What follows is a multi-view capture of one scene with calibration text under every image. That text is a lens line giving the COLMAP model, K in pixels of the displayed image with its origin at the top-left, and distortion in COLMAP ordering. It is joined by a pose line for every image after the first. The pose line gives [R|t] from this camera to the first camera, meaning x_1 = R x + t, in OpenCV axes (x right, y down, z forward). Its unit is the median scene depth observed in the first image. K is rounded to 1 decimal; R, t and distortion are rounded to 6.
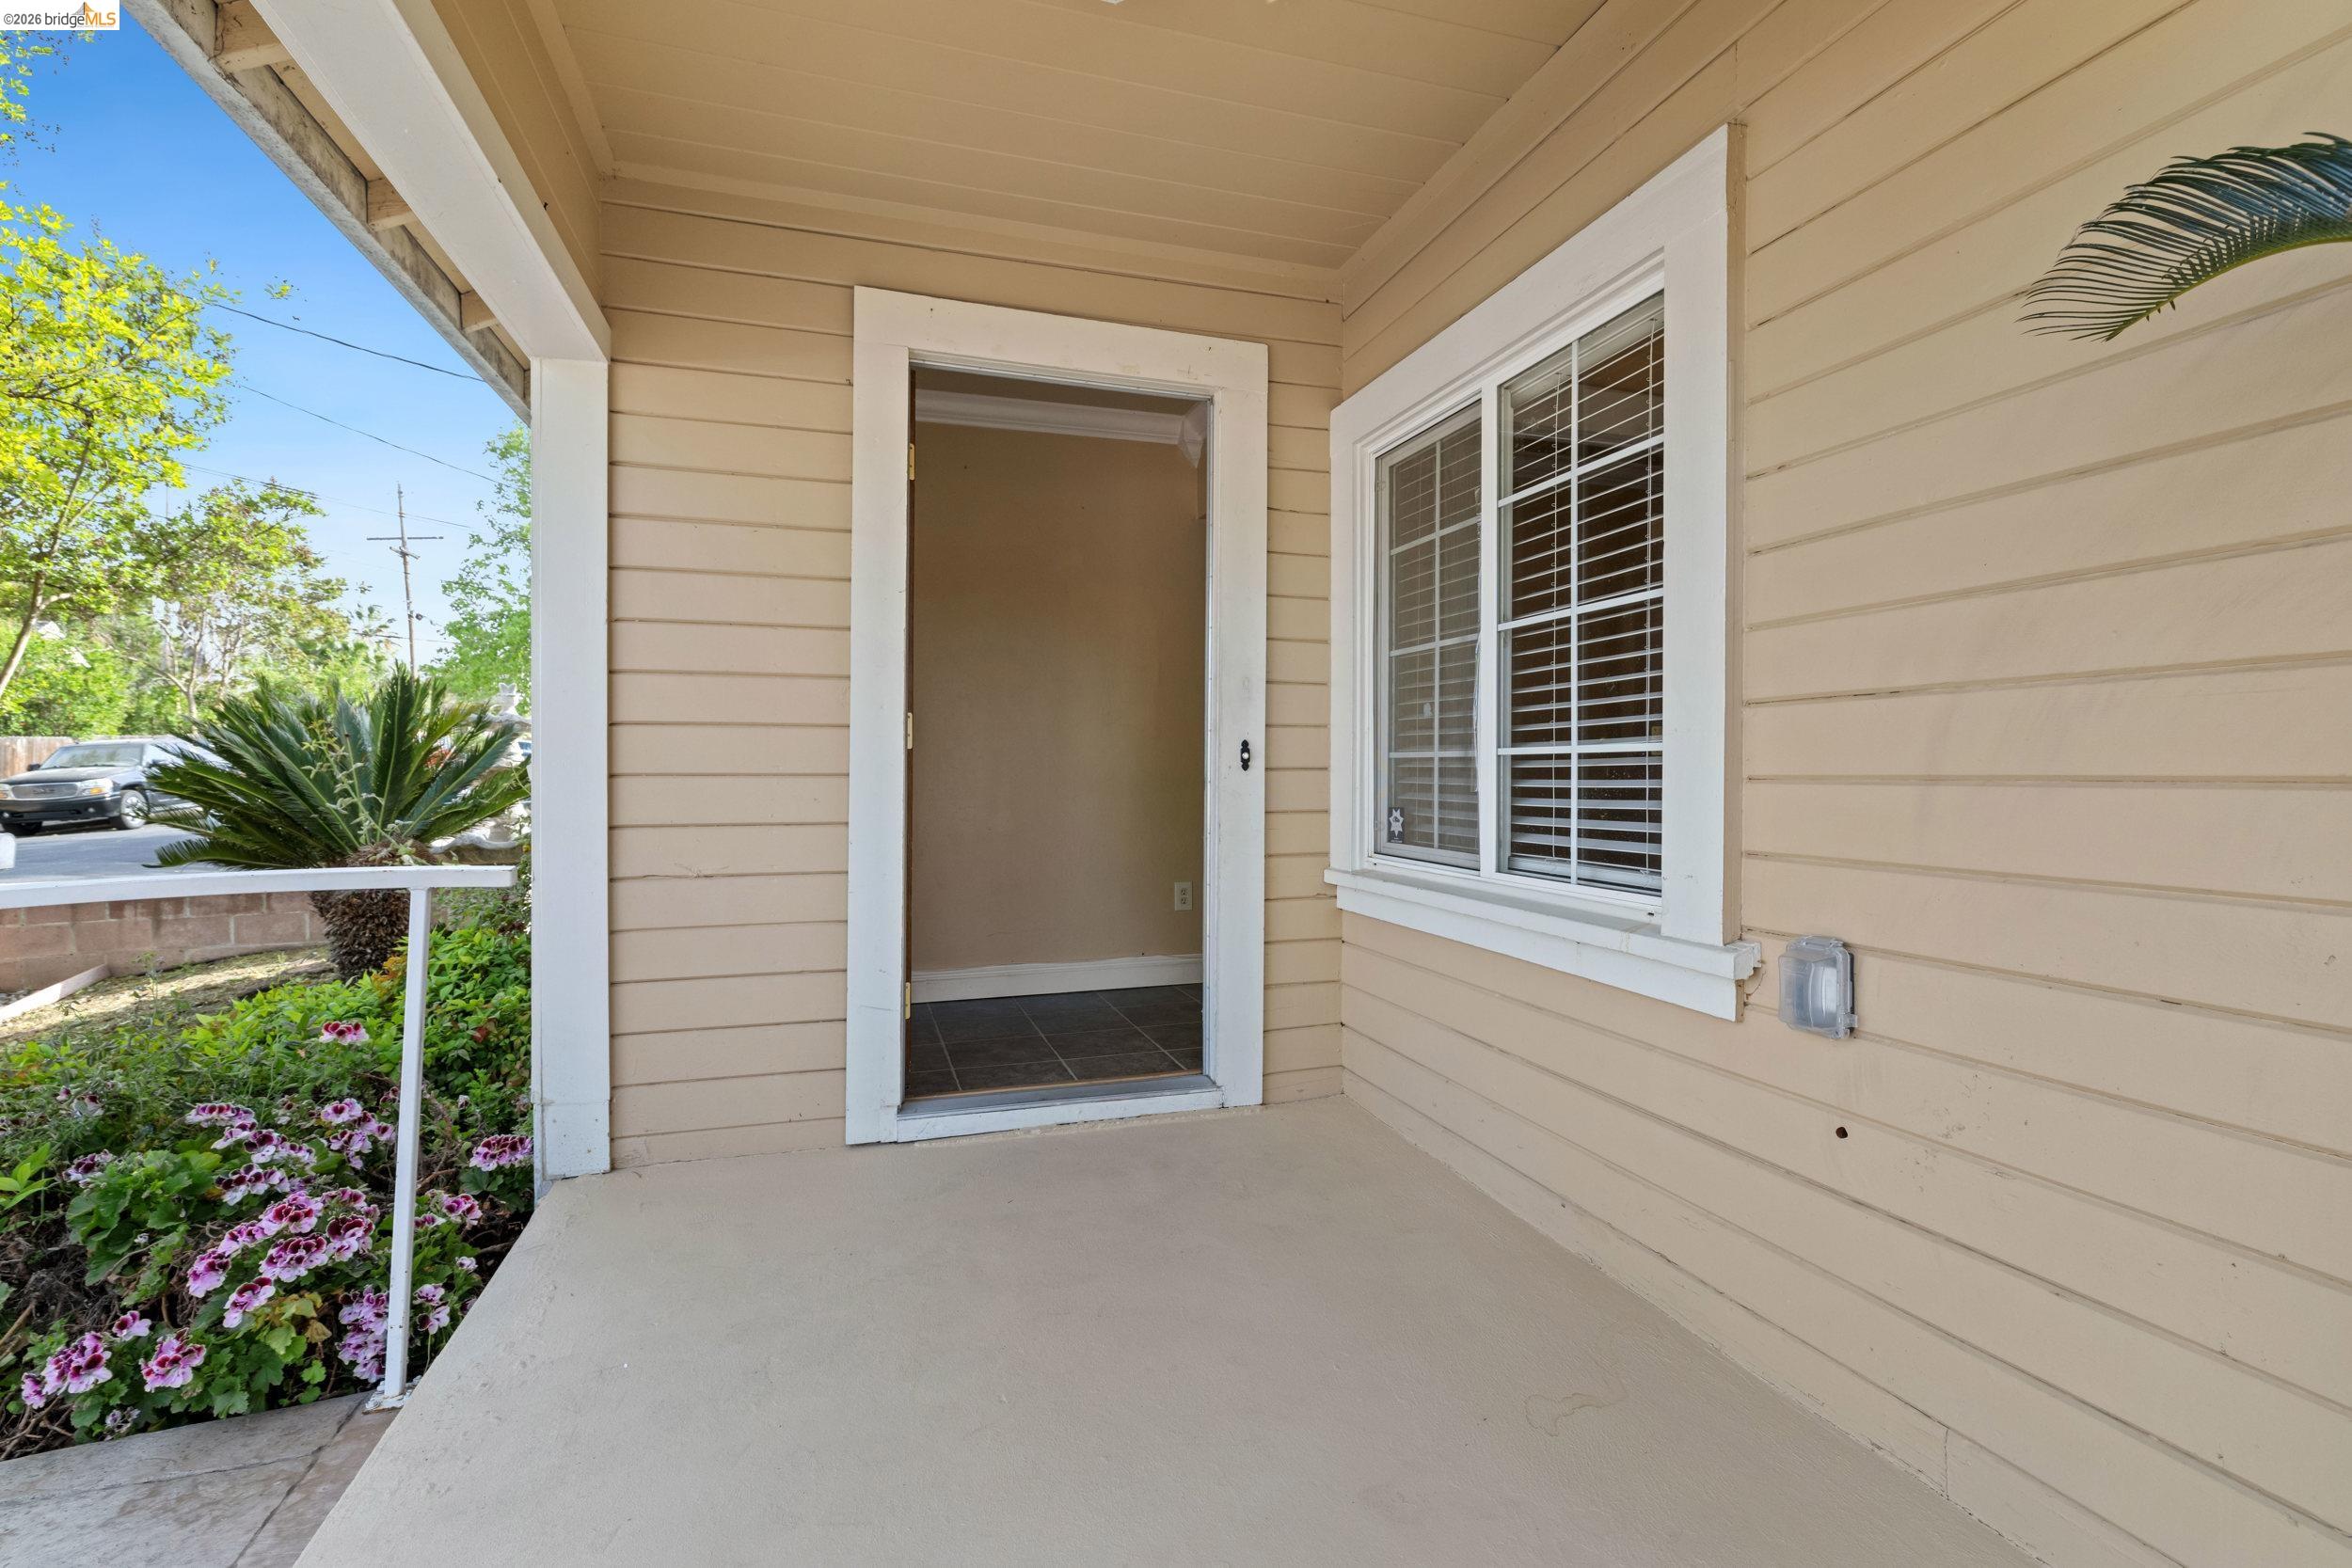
lens RADIAL K [[1073.4, 0, 1176.0], [0, 1073.4, 784.0], [0, 0, 1]] dist [-0.014882, -0.000144]
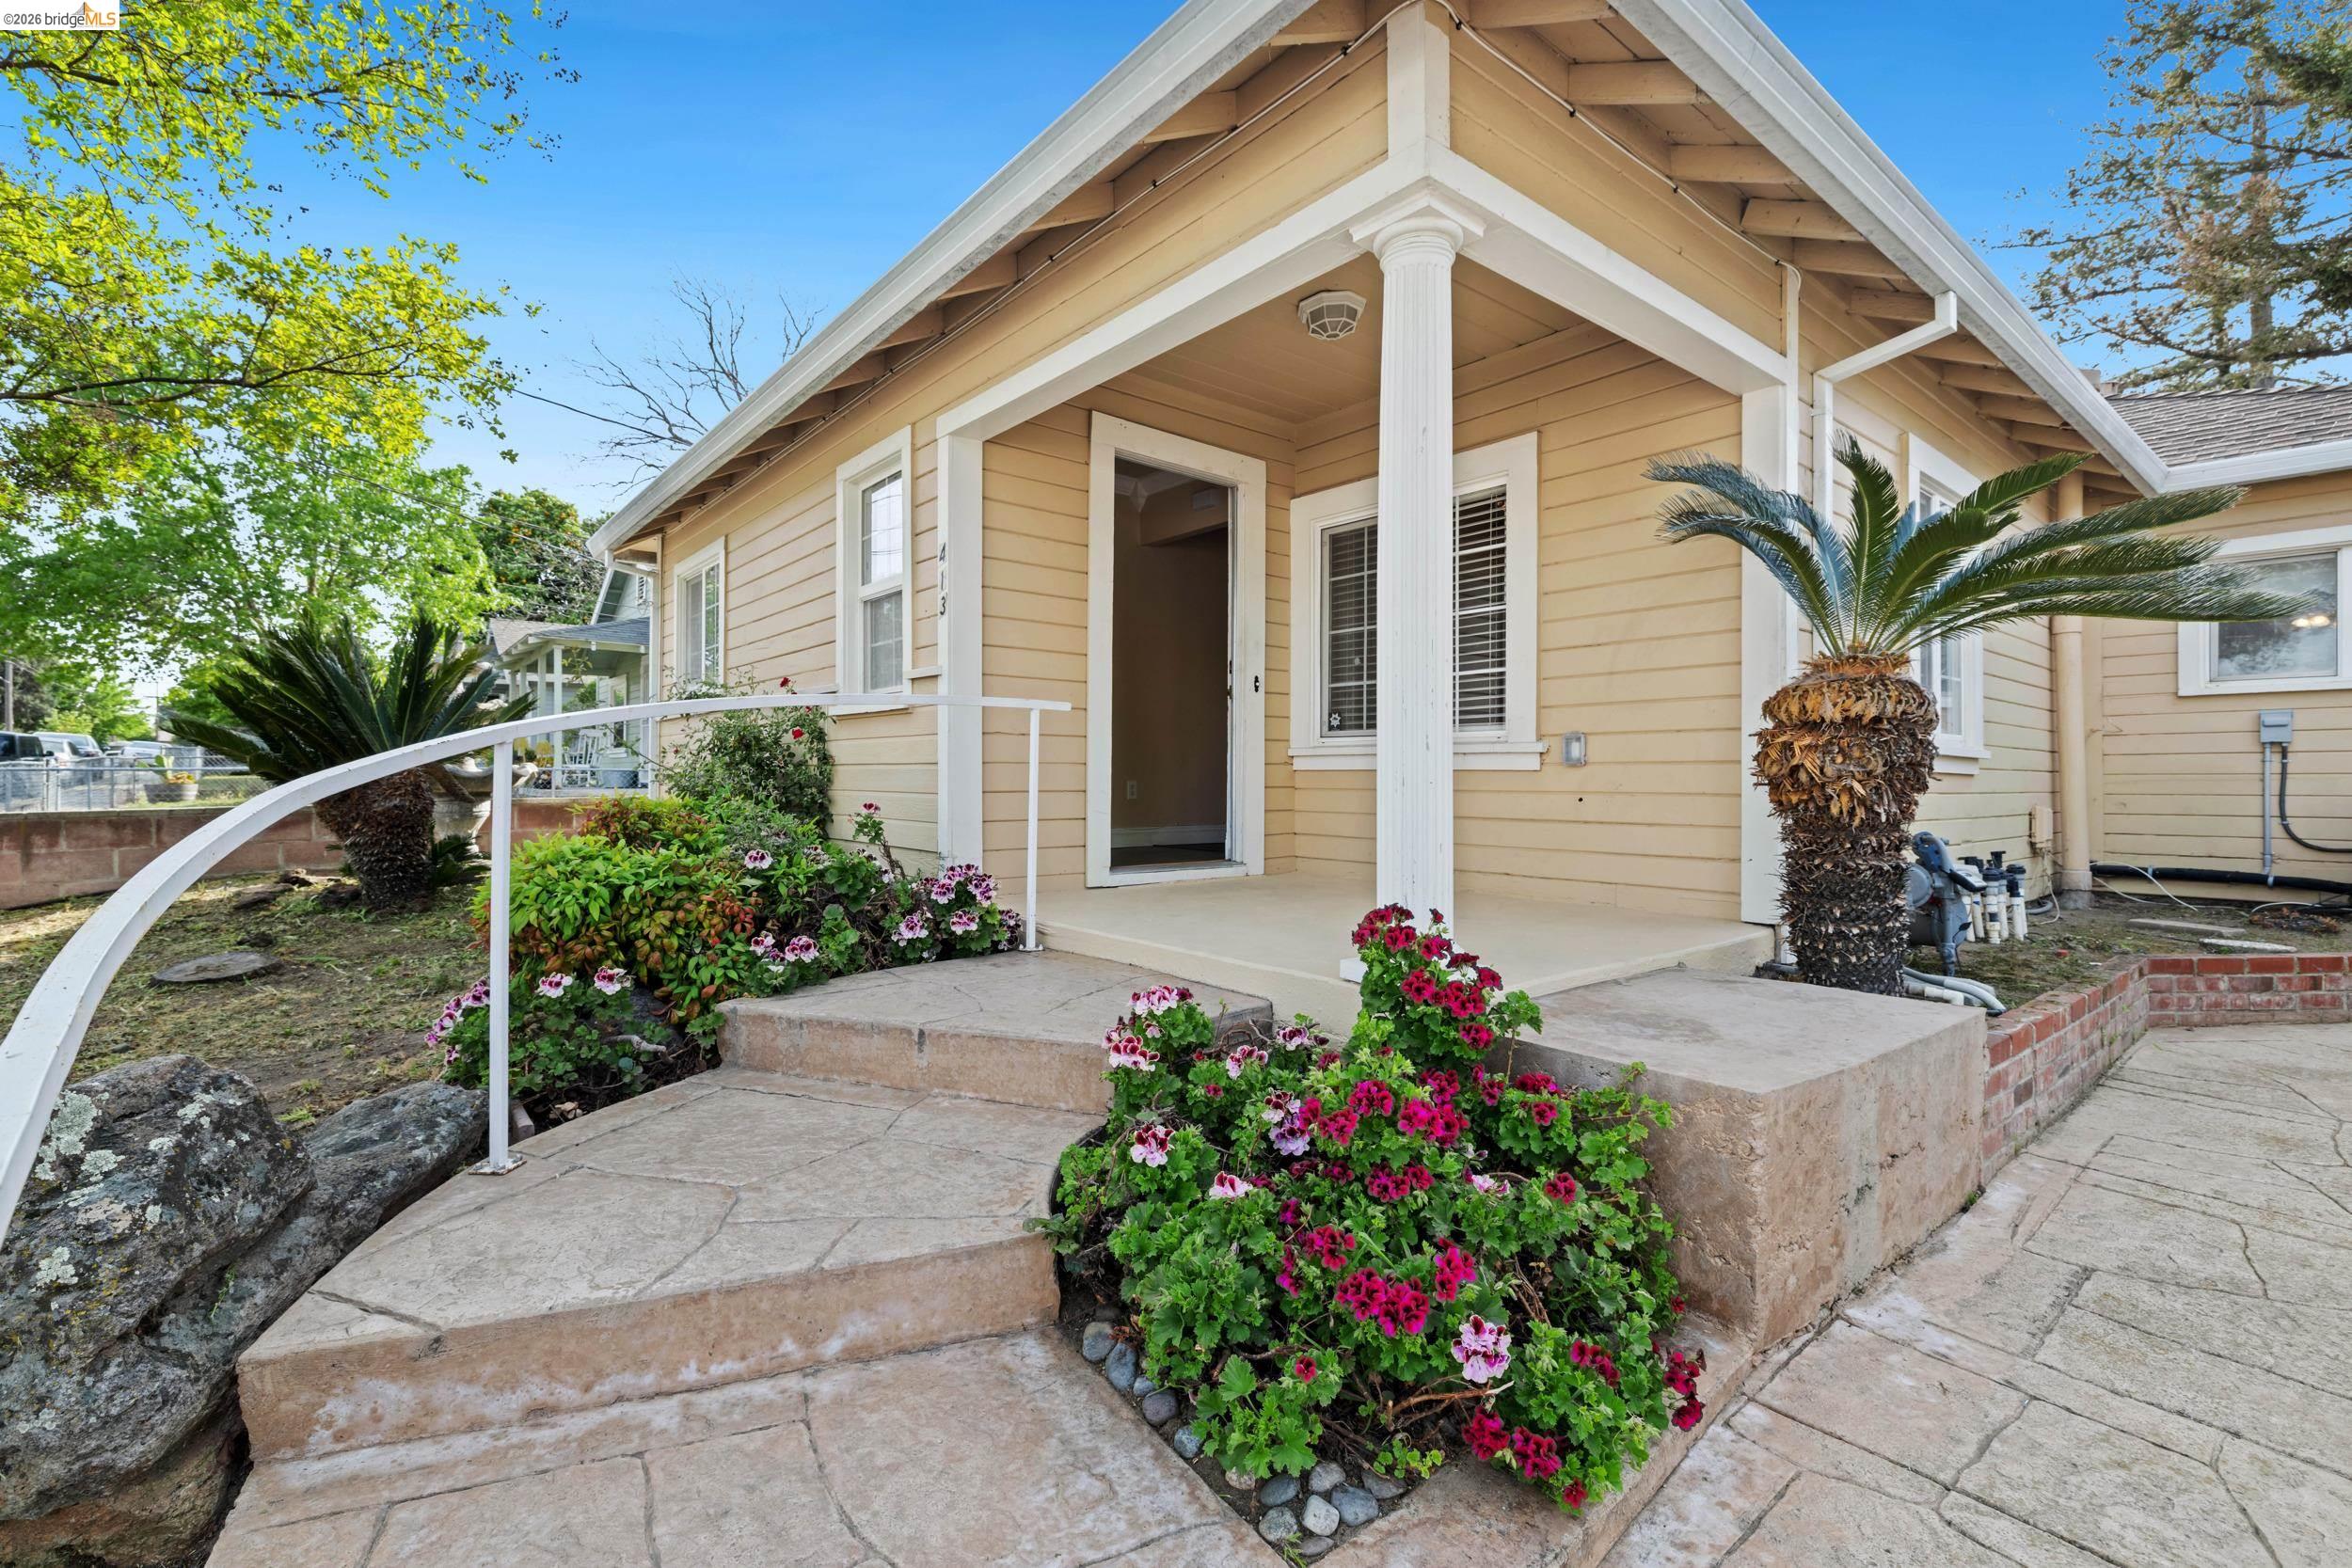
lens RADIAL K [[975.6, 0, 1176.0], [0, 975.6, 784.0], [0, 0, 1]] dist [-0.011045, 0.000051]
pose [[0.941967, 0.002935, 0.335692, -0.648370], [-0.004225, 0.999986, 0.003113, 0.145196], [-0.335678, -0.004351, 0.941967, -0.554087]]
